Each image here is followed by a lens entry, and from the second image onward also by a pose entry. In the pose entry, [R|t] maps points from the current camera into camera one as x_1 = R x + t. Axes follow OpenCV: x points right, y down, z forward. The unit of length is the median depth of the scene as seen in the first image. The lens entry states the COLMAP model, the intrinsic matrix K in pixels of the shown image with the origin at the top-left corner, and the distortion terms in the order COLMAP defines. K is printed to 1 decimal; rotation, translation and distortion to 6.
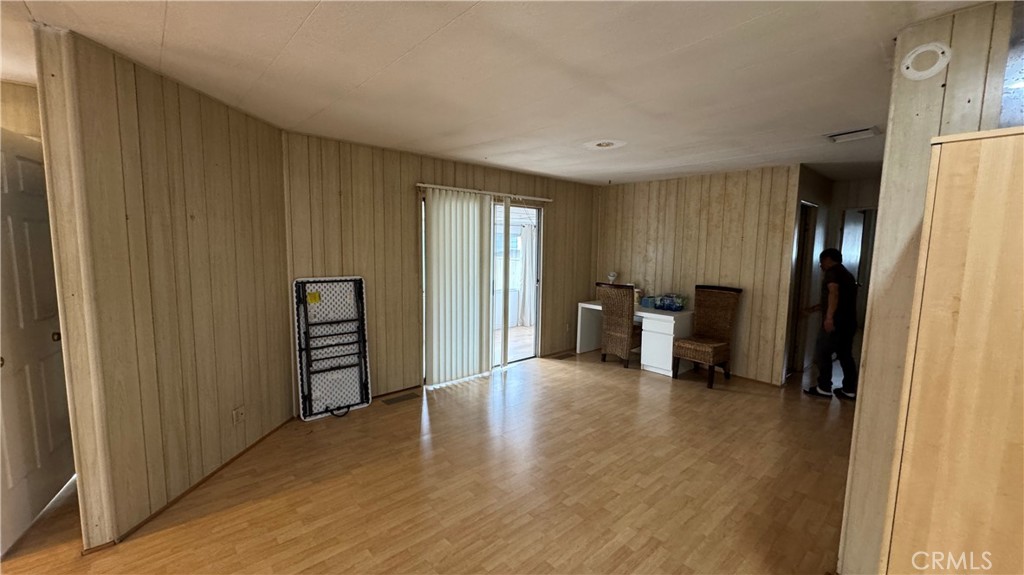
lens RADIAL K [[413.1, 0, 510.8], [0, 413.1, 288.3], [0, 0, 1]] dist [0.001073, -0.000153]
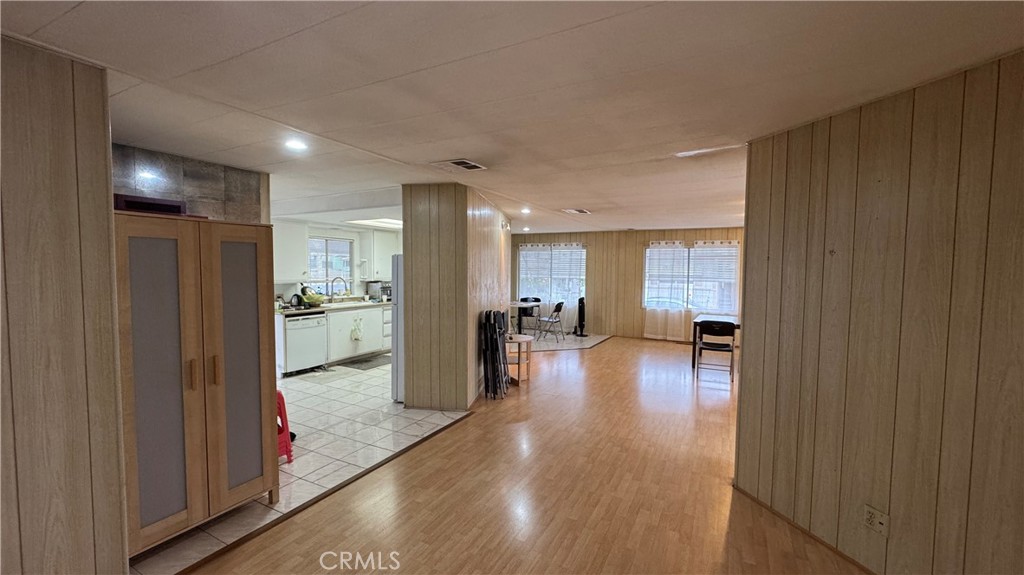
lens RADIAL K [[413.1, 0, 512.1], [0, 413.1, 288.3], [0, 0, 1]] dist [0.001073, -0.000153]
pose [[-0.940475, -0.010371, -0.339704, 0.149009], [-0.063601, 0.987247, 0.145940, -0.126368], [0.333858, 0.158858, -0.929141, 1.134346]]
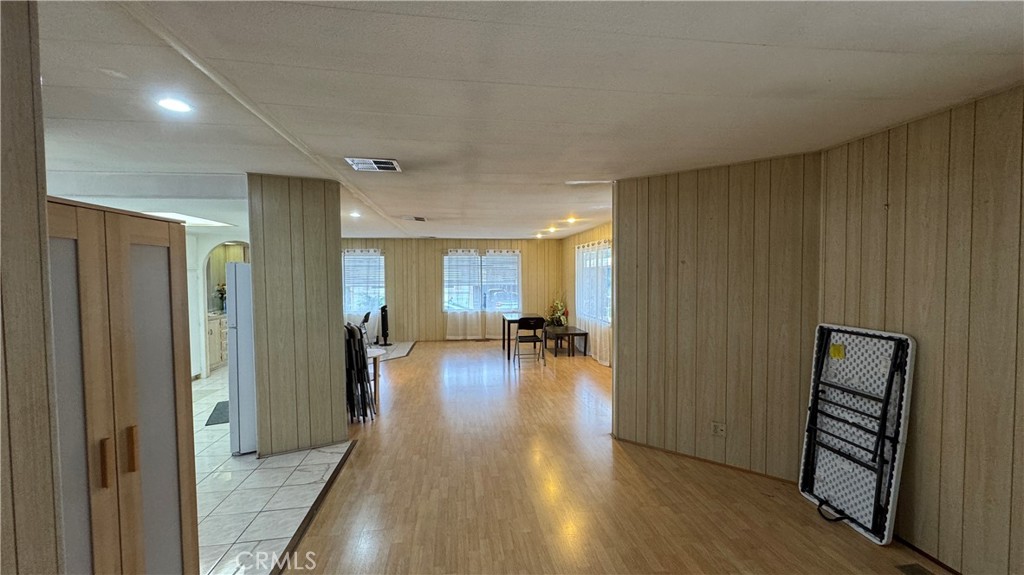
lens RADIAL K [[413.1, 0, 512.6], [0, 413.1, 288.3], [0, 0, 1]] dist [0.001073, -0.000153]
pose [[-0.559375, 0.015533, -0.828769, 0.495443], [-0.092115, 0.992467, 0.080774, -0.099845], [0.823781, 0.121525, -0.553730, 0.909454]]
